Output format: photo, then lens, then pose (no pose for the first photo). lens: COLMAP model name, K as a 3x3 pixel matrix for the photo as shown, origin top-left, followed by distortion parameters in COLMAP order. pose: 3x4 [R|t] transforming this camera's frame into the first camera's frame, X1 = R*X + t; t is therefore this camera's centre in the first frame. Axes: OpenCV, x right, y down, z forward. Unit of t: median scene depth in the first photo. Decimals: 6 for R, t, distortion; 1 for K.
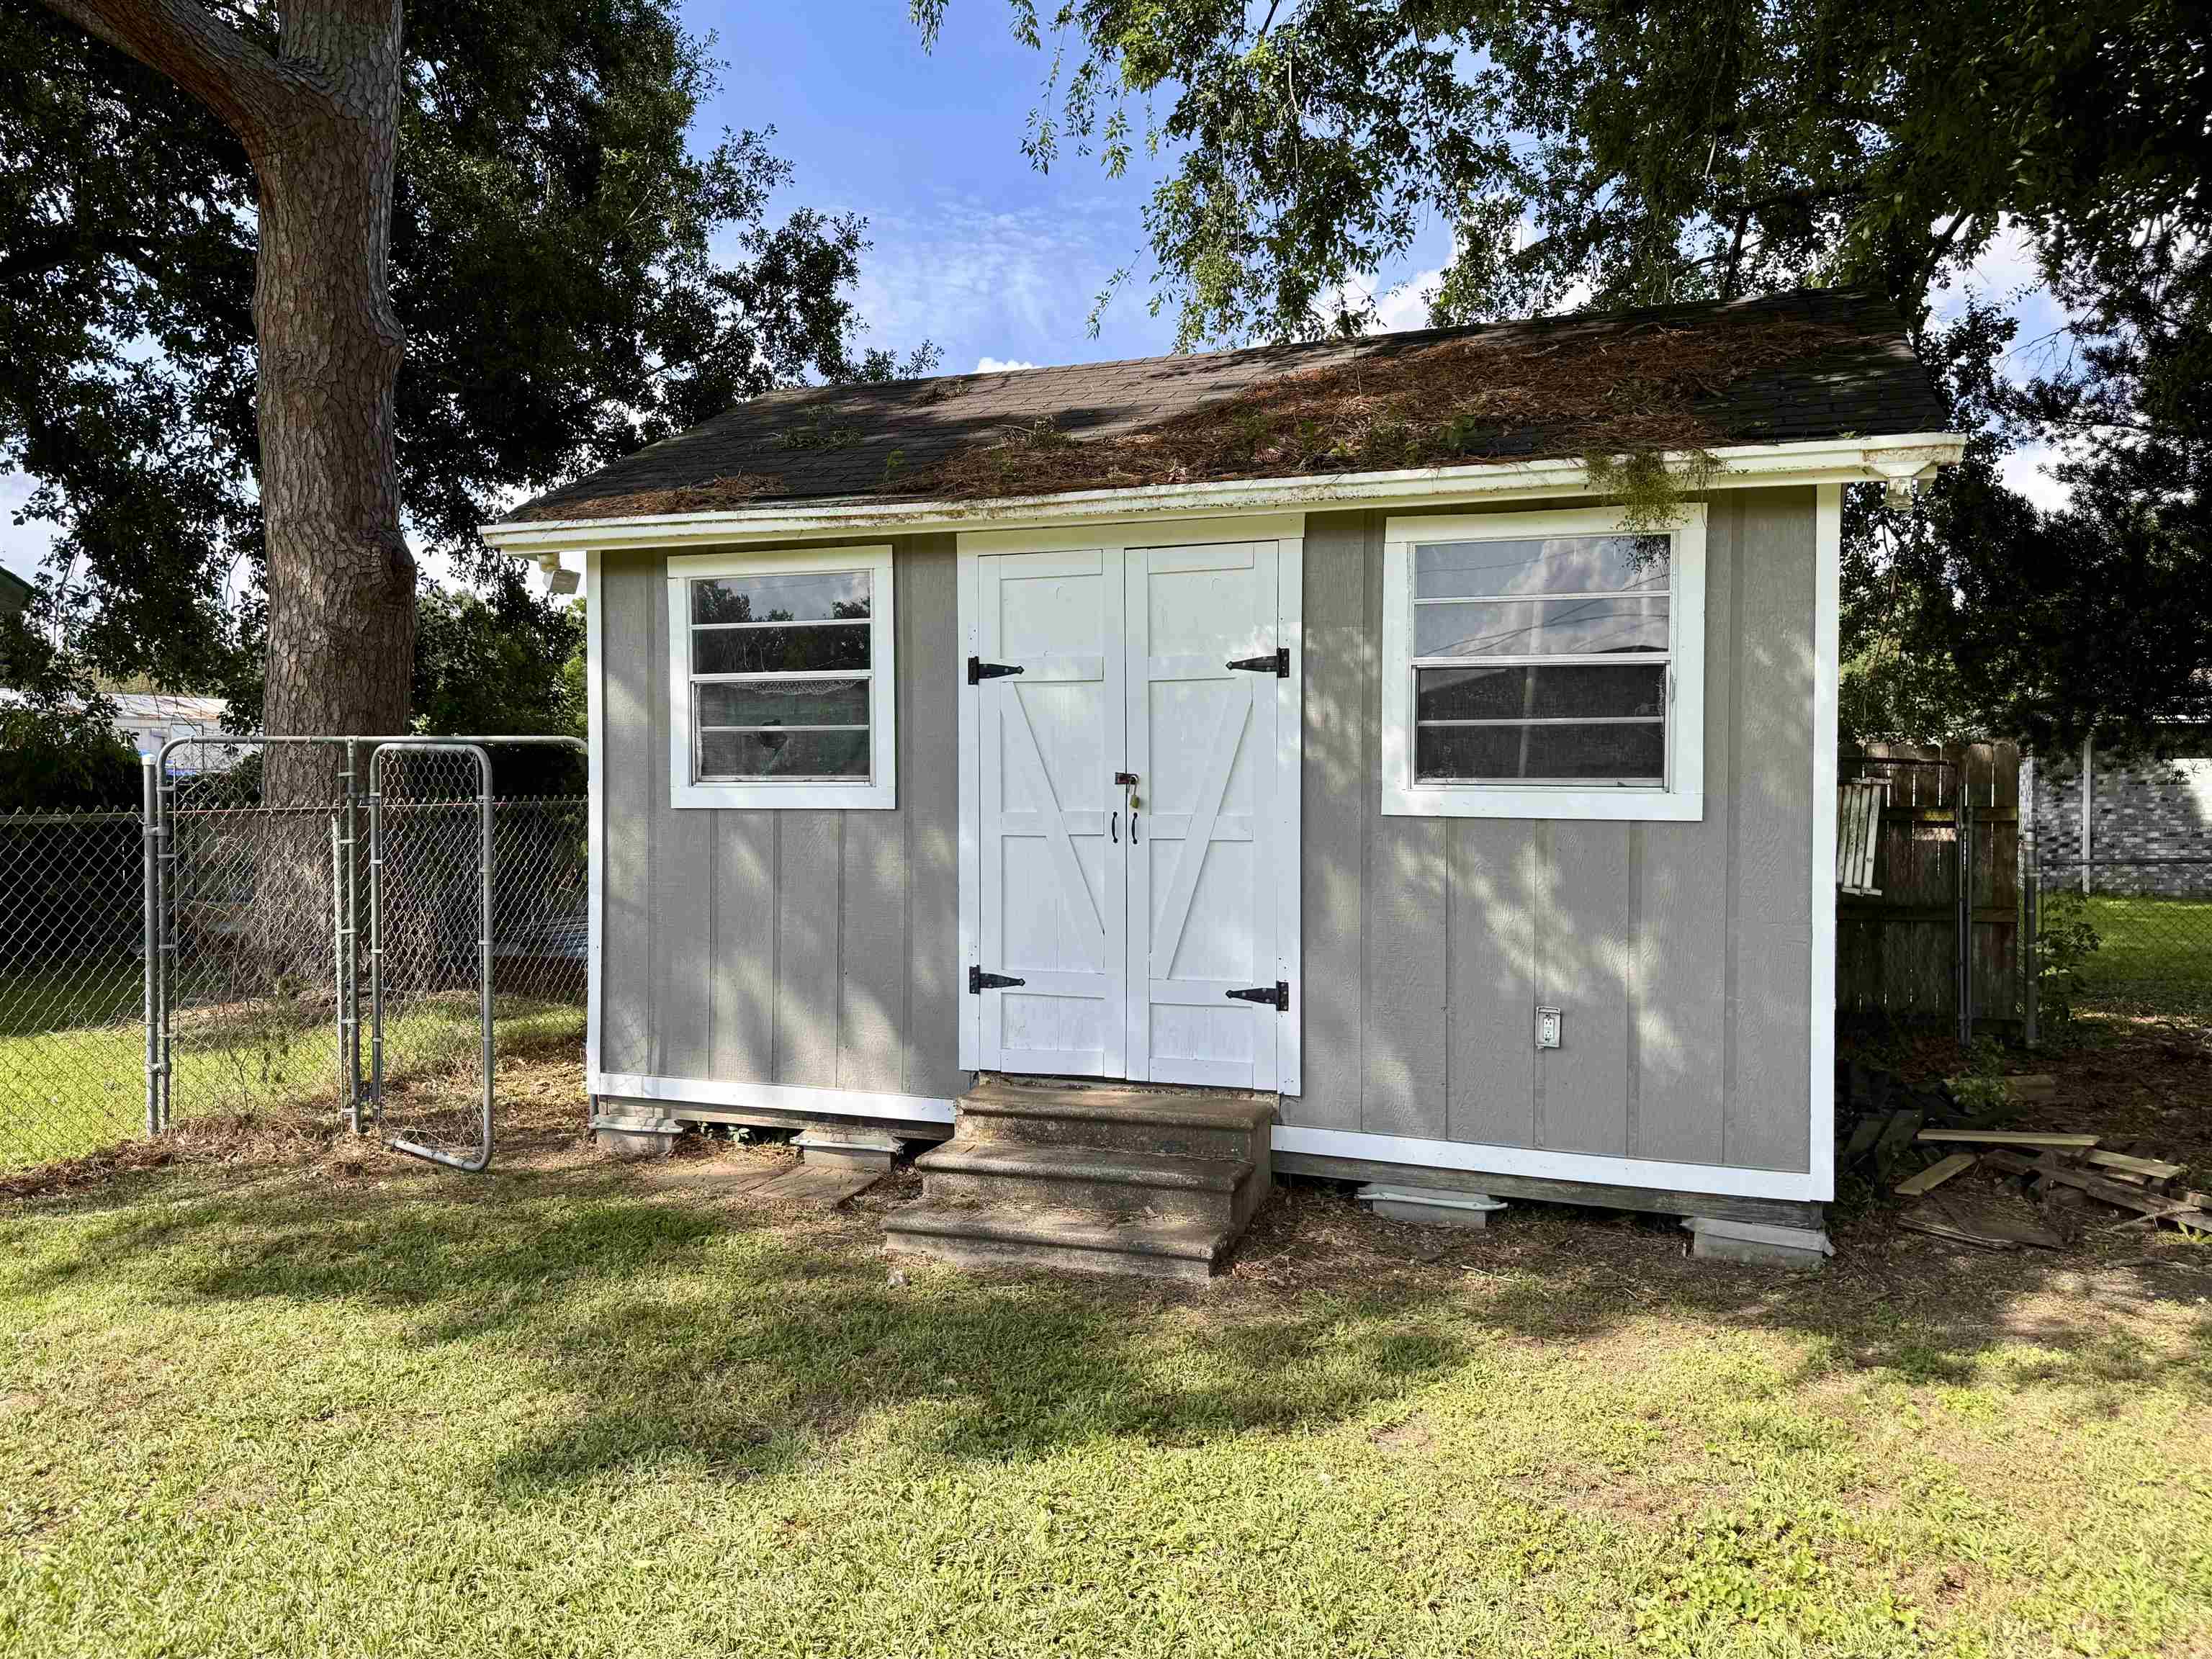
lens RADIAL K [[1661.5, 0, 1106.0], [0, 1661.5, 829.5], [0, 0, 1]] dist [0.146055, -0.198009]
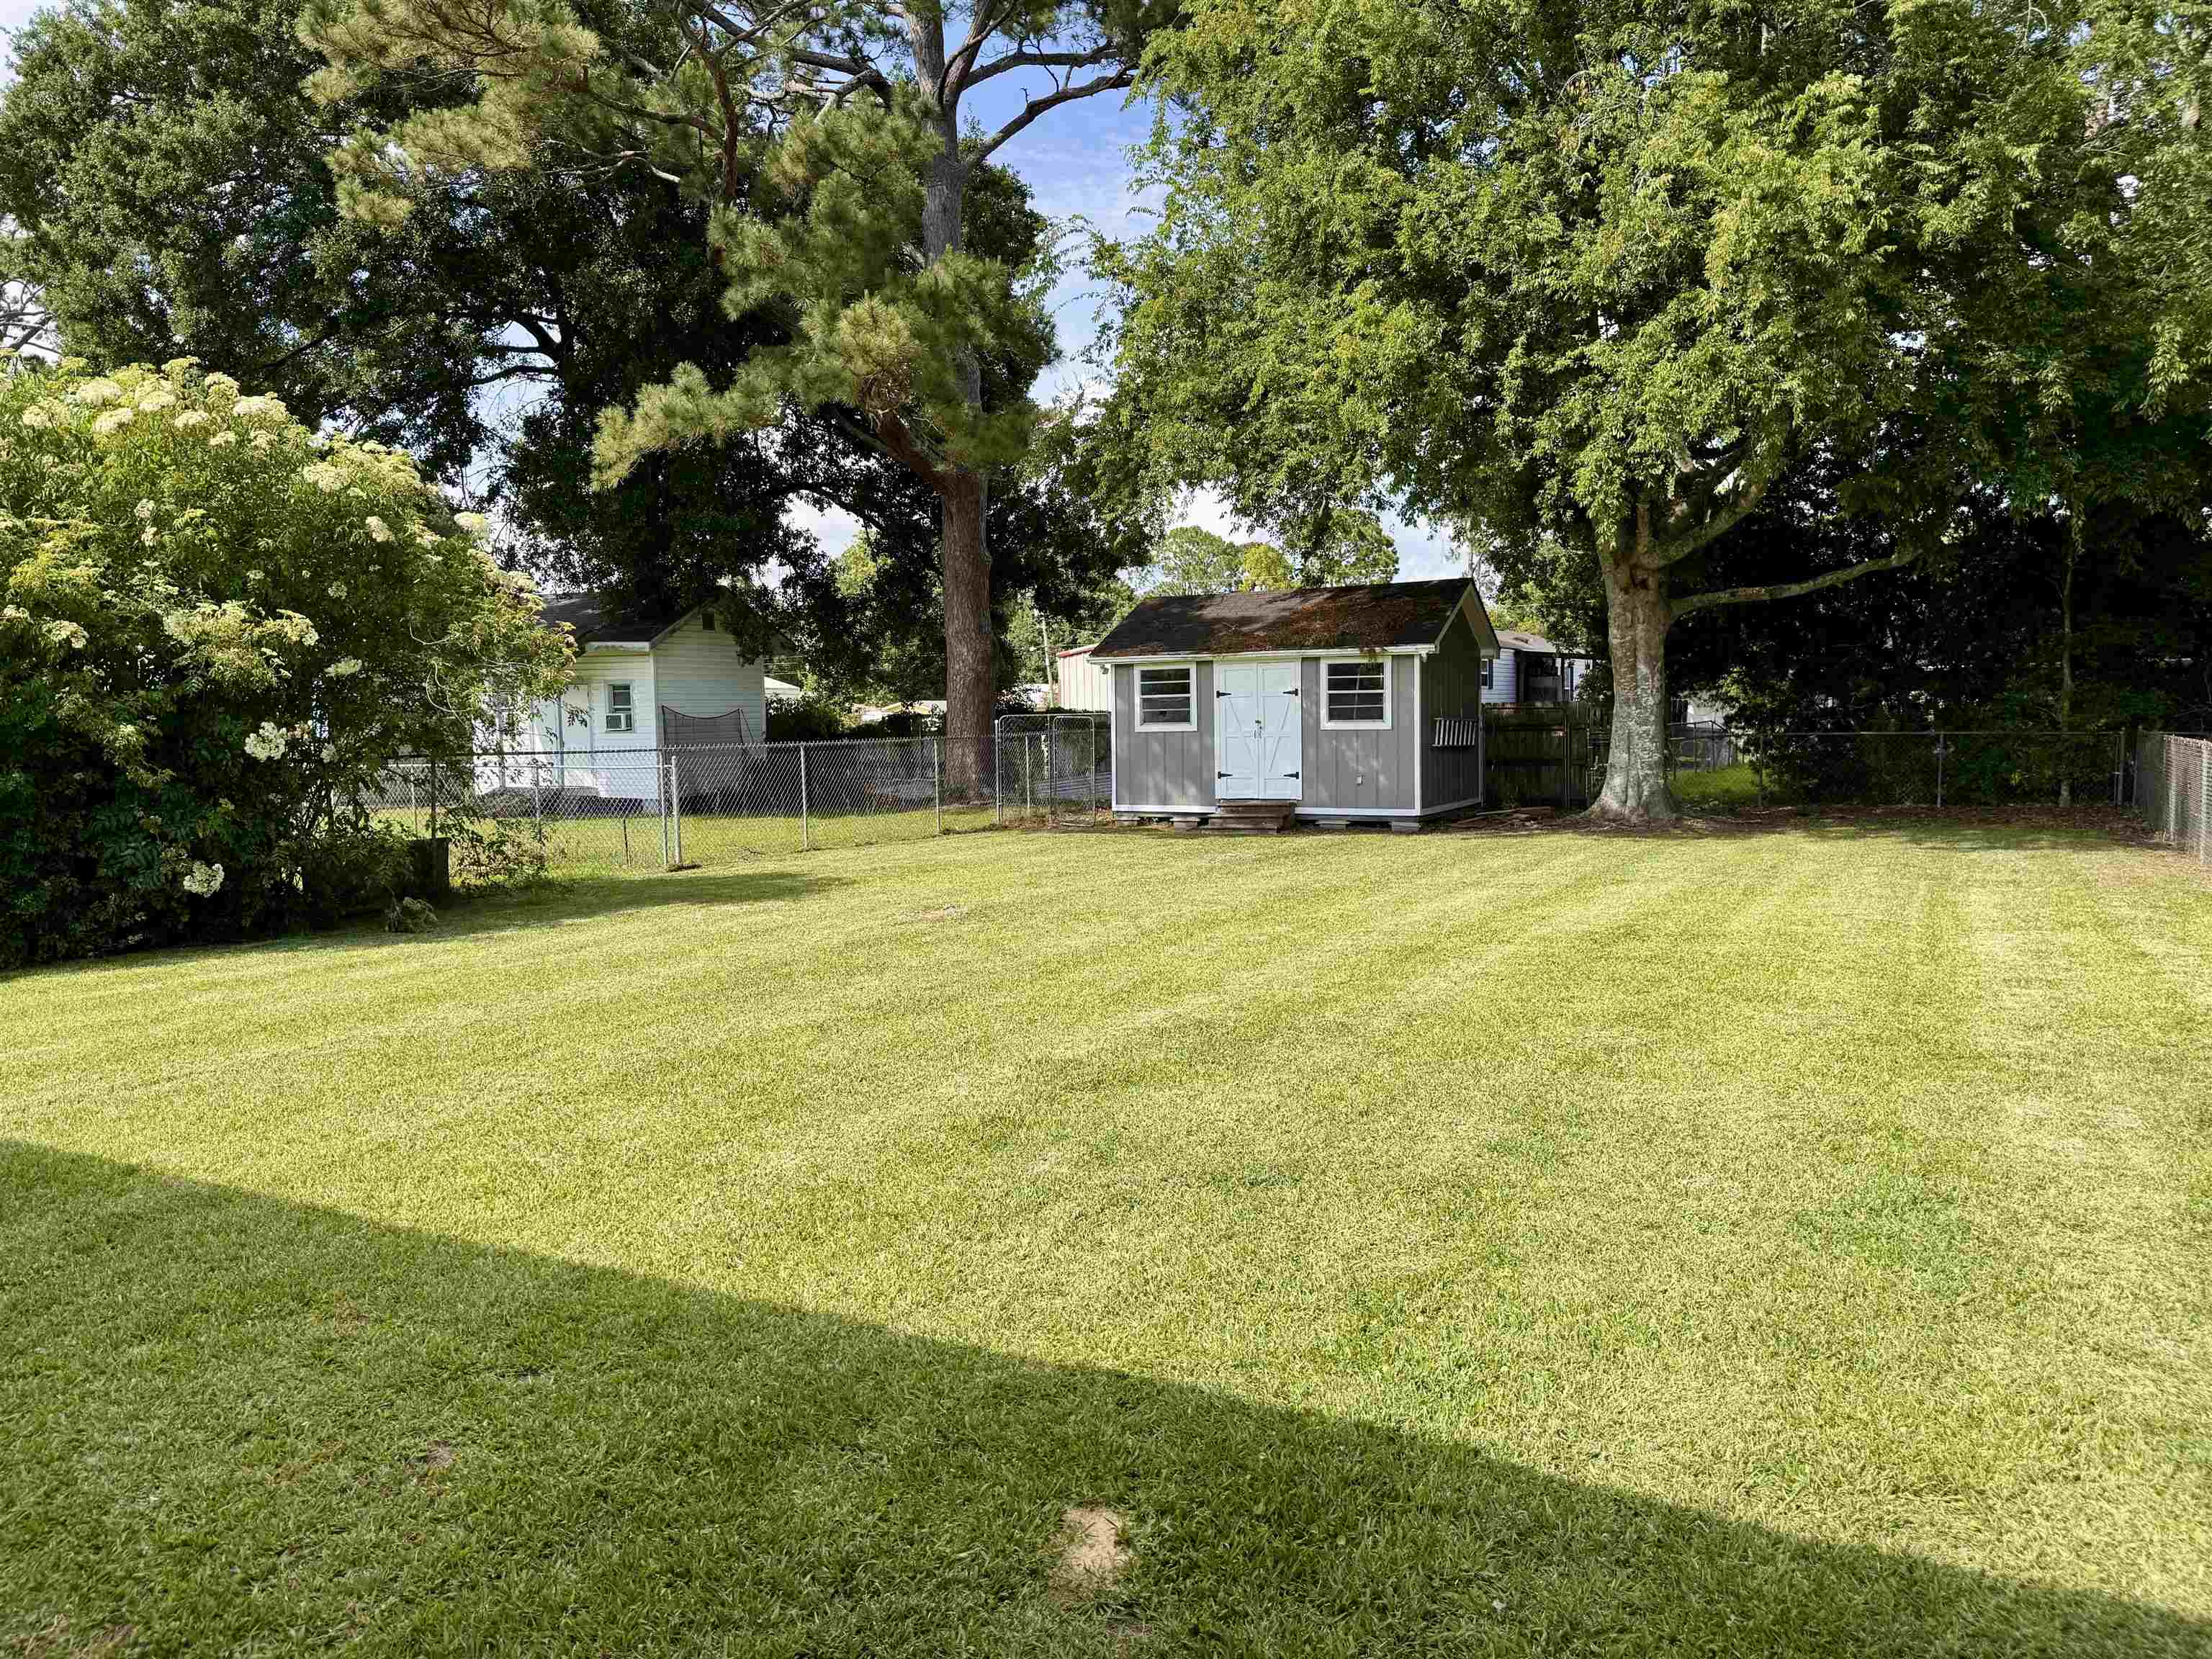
lens RADIAL K [[1504.1, 0, 1106.0], [0, 1504.1, 829.5], [0, 0, 1]] dist [0.042696, -0.044836]
pose [[0.993816, -0.012511, -0.110330, 0.044877], [0.017823, 0.998722, 0.047292, 0.048987], [0.109597, -0.048966, 0.992769, -2.587633]]
